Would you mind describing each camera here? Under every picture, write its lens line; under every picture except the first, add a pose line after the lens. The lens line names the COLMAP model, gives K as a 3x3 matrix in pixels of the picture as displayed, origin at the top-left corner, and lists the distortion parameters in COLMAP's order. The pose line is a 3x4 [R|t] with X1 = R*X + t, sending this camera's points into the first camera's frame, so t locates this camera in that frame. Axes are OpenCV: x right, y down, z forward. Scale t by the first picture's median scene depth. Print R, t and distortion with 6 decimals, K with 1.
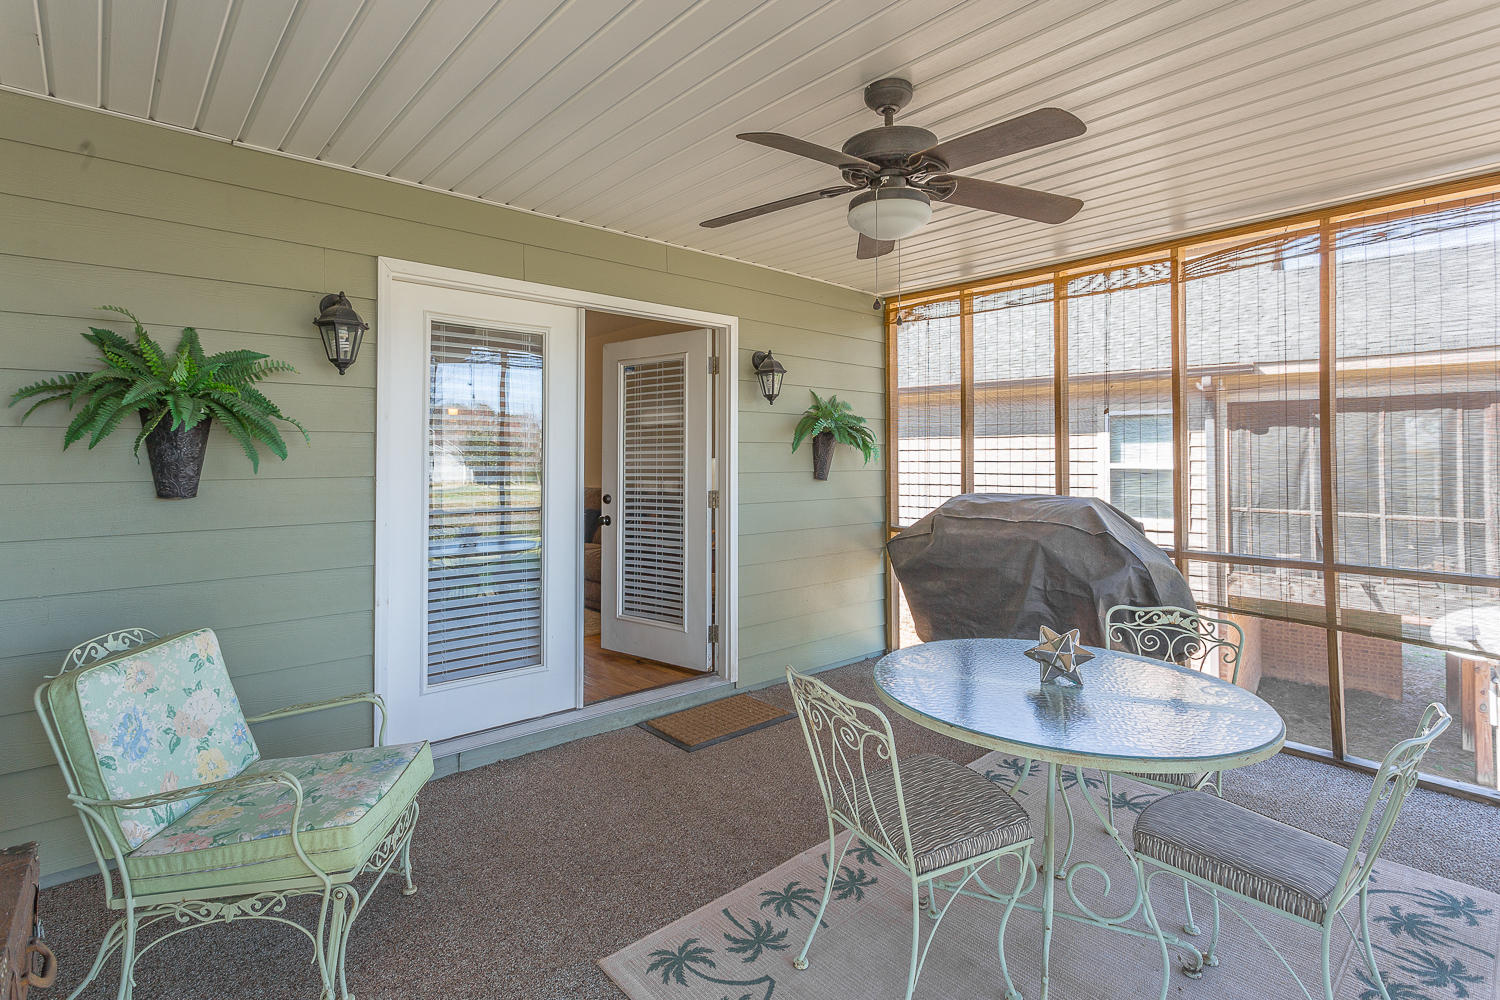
lens RADIAL K [[735.8, 0, 748.2], [0, 735.8, 470.0], [0, 0, 1]] dist [-0.000193, 0.000727]
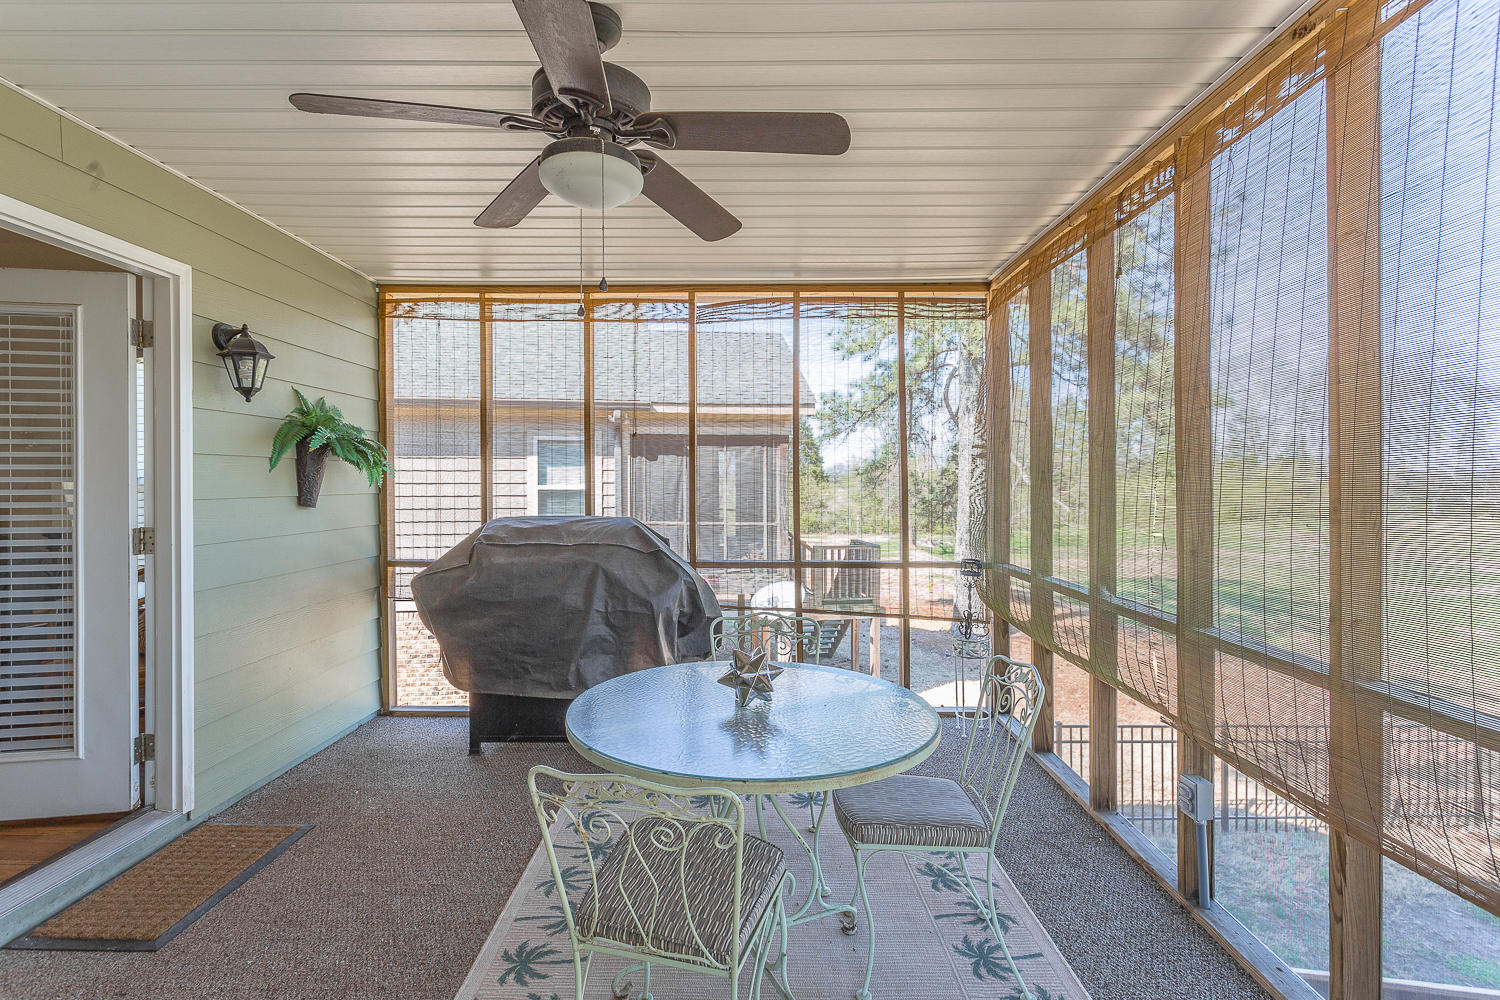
lens RADIAL K [[706.5, 0, 750.0], [0, 706.5, 500.0], [0, 0, 1]] dist [0.001479, 0.000632]
pose [[0.671031, -0.018467, 0.741200, -0.147699], [0.009854, 0.999824, 0.015989, -0.001096], [-0.741364, -0.003426, 0.671094, 0.187833]]
